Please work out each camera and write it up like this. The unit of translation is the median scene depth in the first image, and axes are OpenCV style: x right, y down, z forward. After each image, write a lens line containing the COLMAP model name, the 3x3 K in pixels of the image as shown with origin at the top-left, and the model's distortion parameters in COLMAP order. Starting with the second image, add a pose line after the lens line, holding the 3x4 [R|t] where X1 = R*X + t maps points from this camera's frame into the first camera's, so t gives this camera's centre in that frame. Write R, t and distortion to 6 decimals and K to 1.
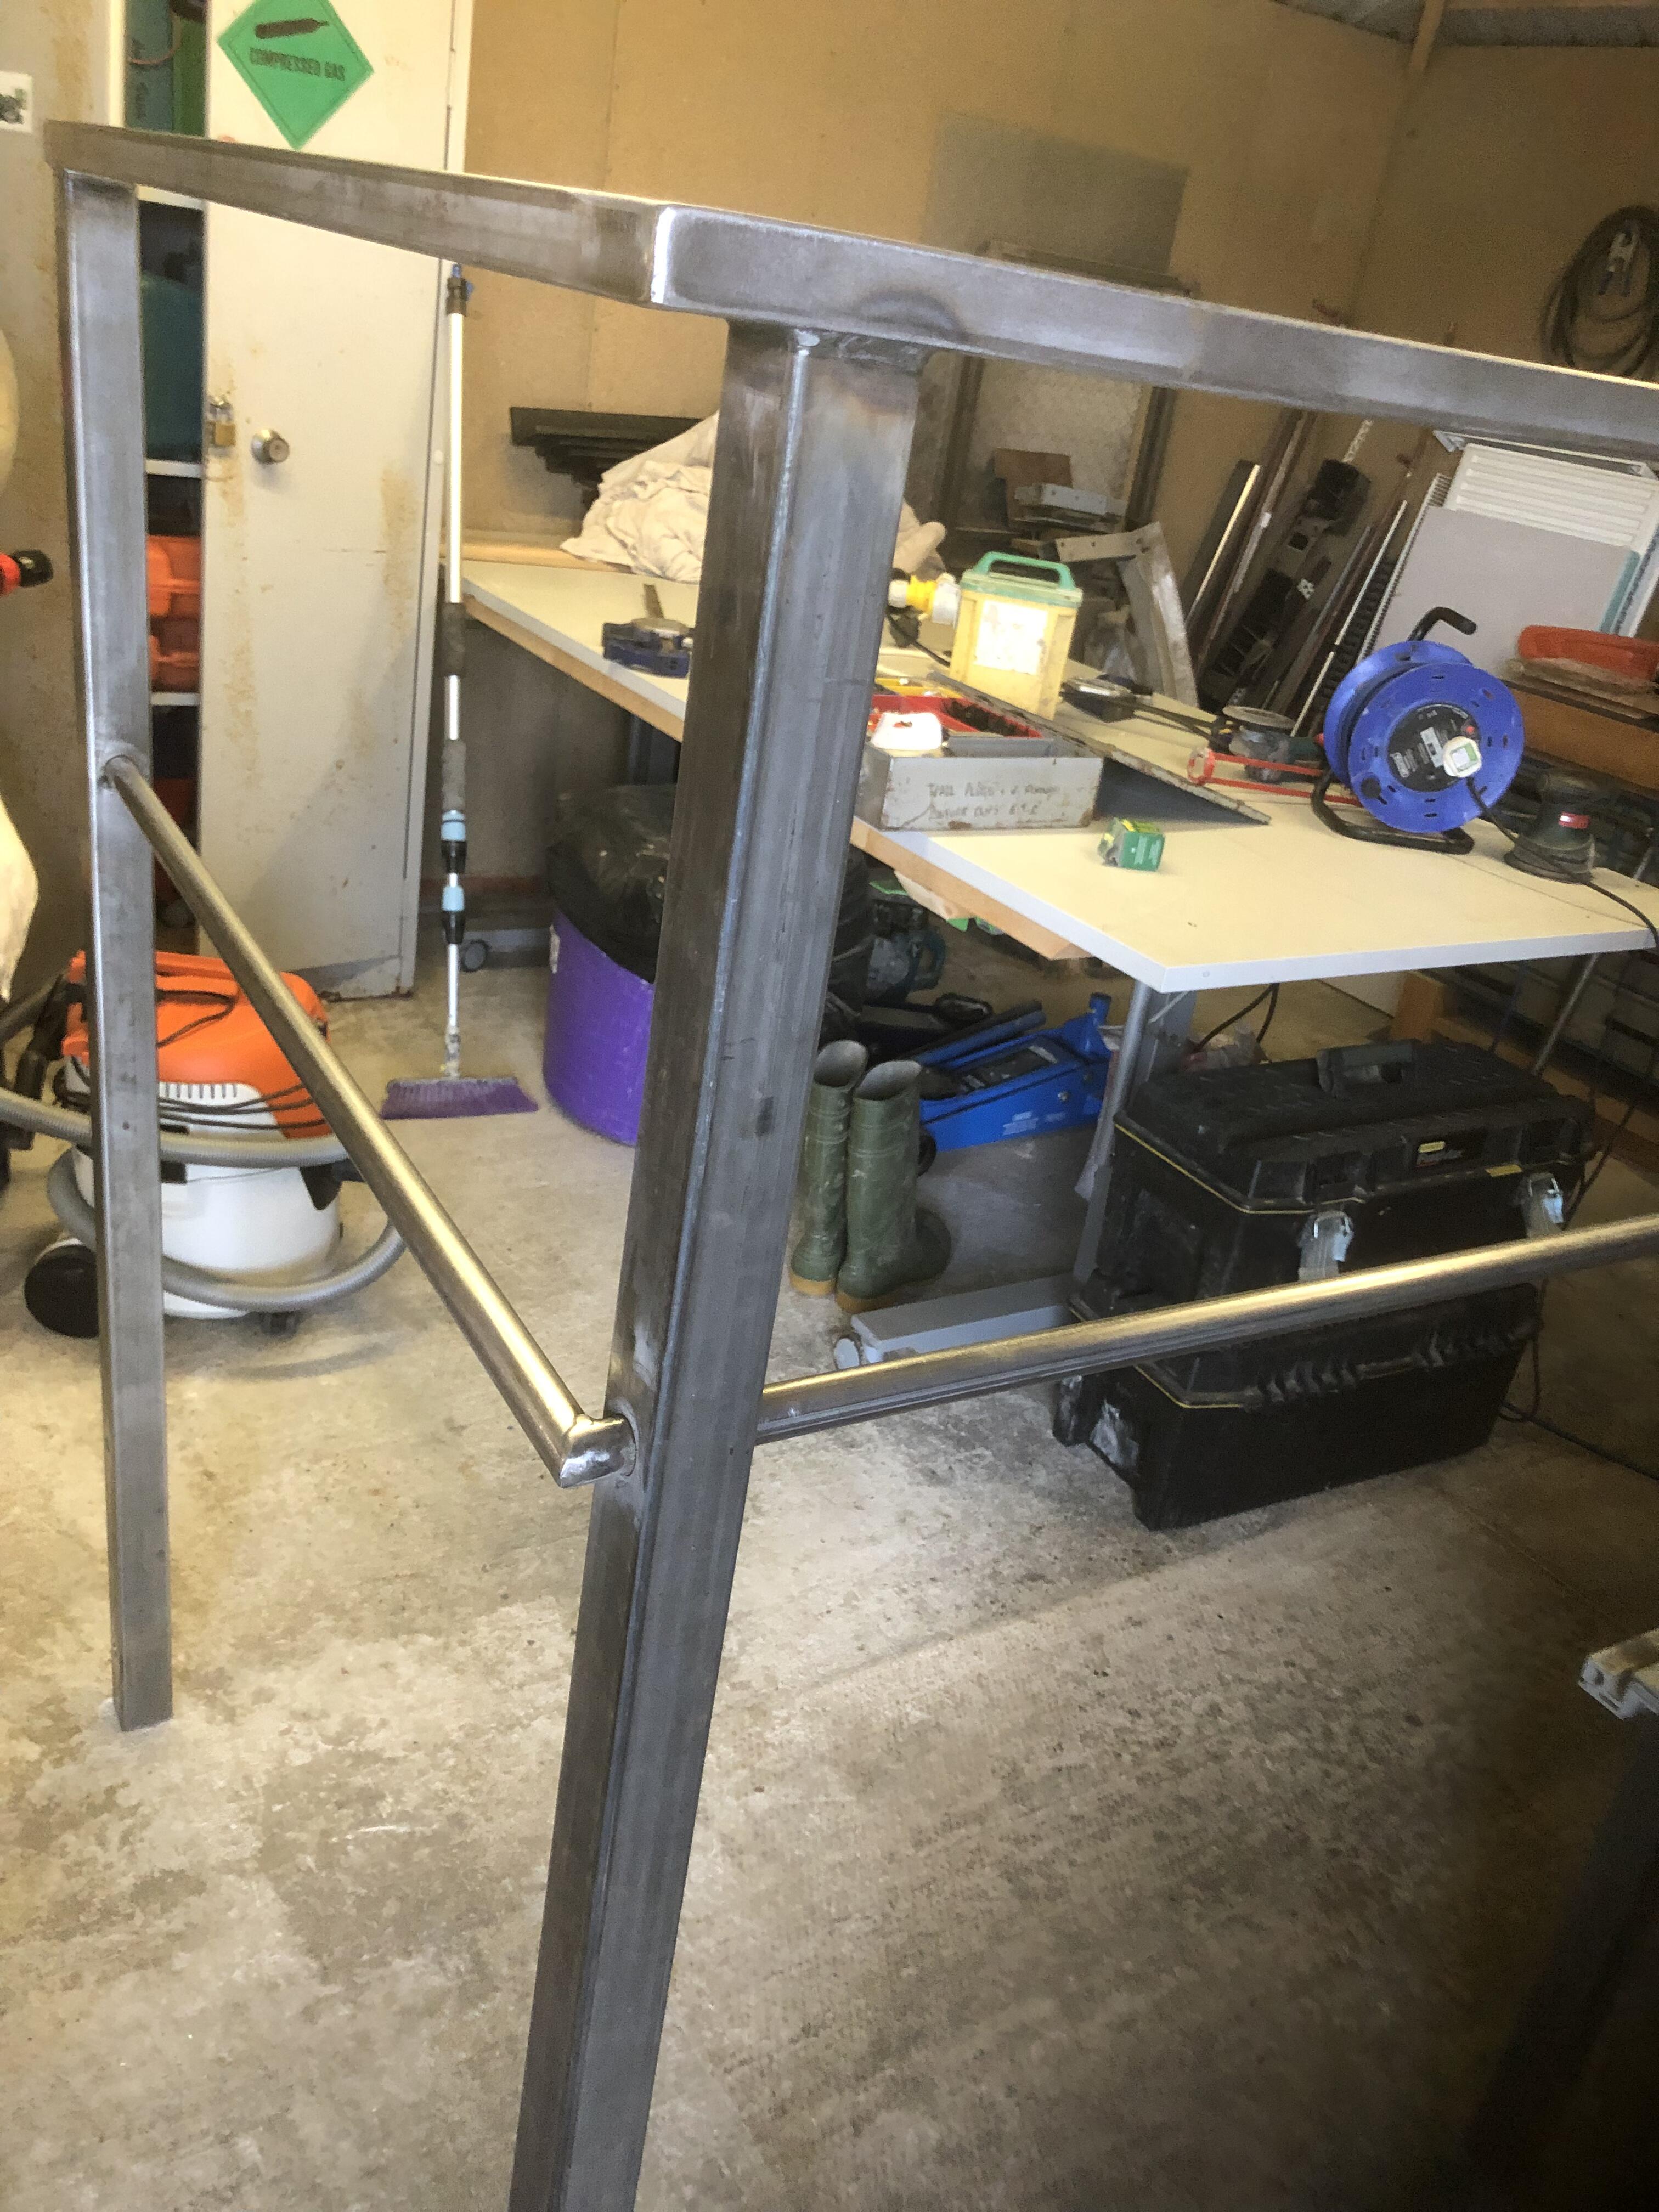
lens RADIAL K [[1785.6, 0, 829.3], [0, 1785.6, 1107.6], [0, 0, 1]] dist [-0.027833, 0.014961]
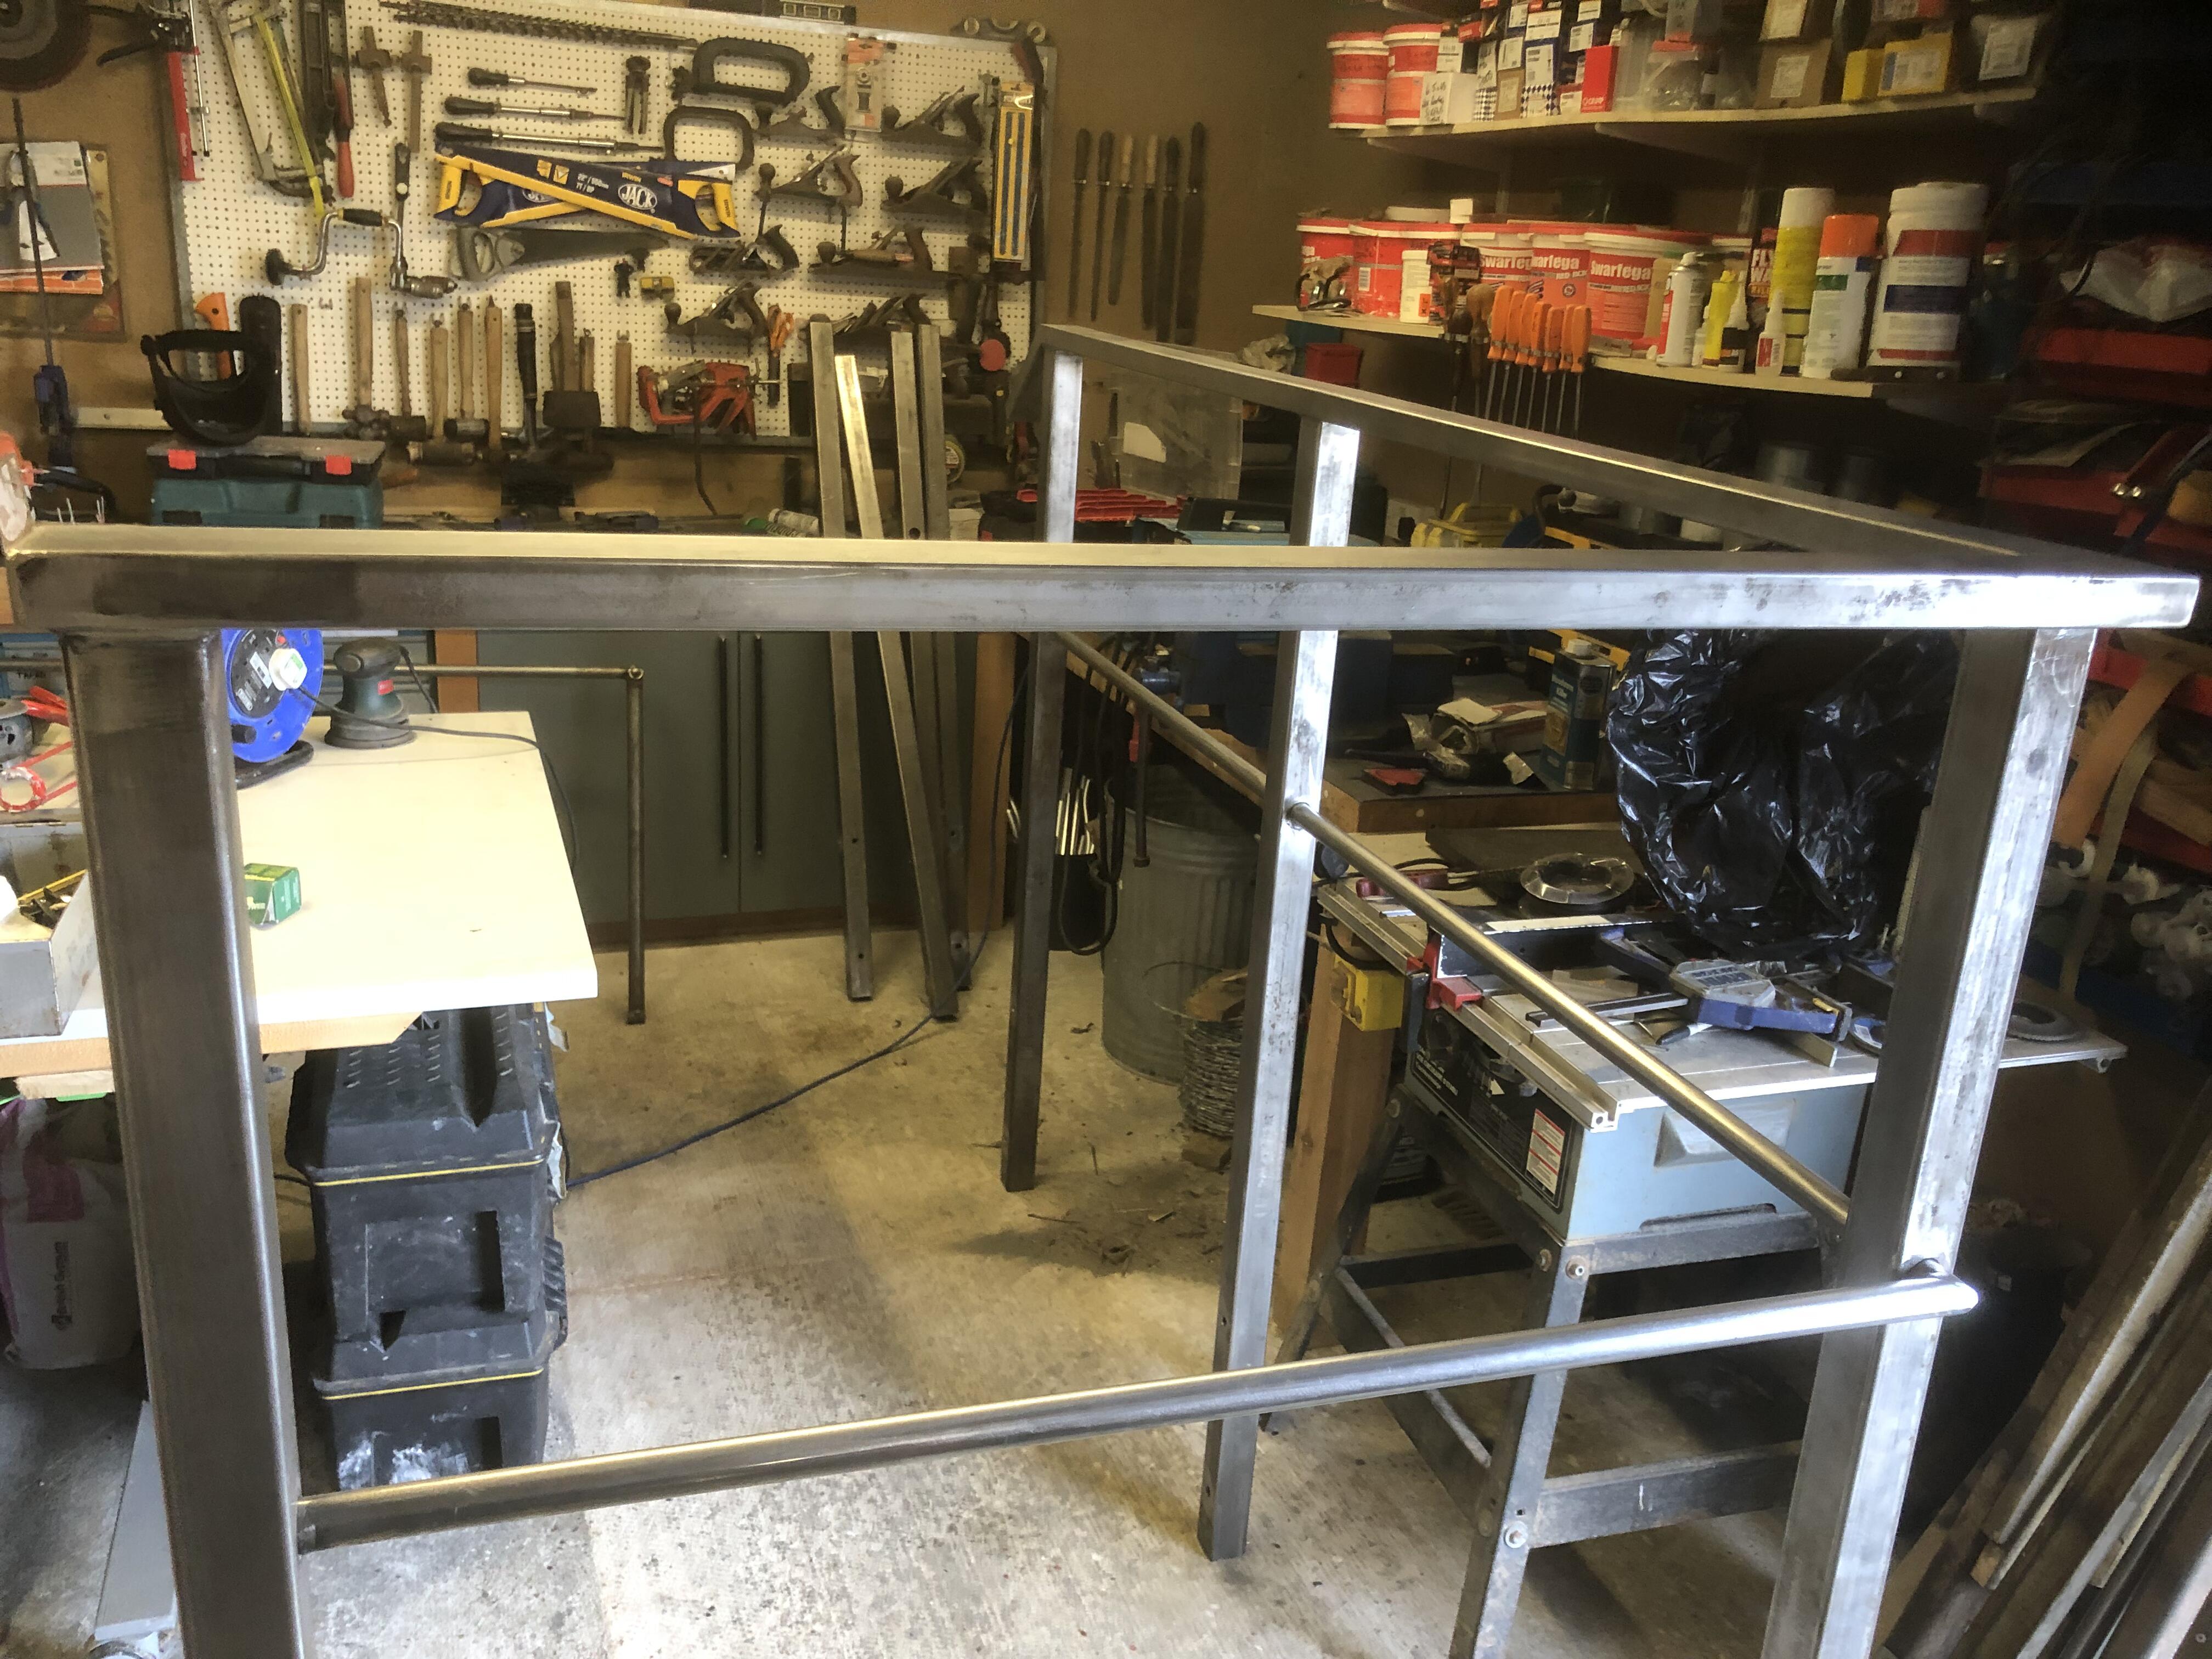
lens RADIAL K [[1785.6, 0, 1103.9], [0, 1785.6, 827.5], [0, 0, 1]] dist [-0.027833, 0.014961]
pose [[0.205353, -0.423552, 0.882289, -0.436649], [0.377776, 0.865938, 0.327775, -0.271010], [-0.902837, 0.265998, 0.337831, 0.300992]]
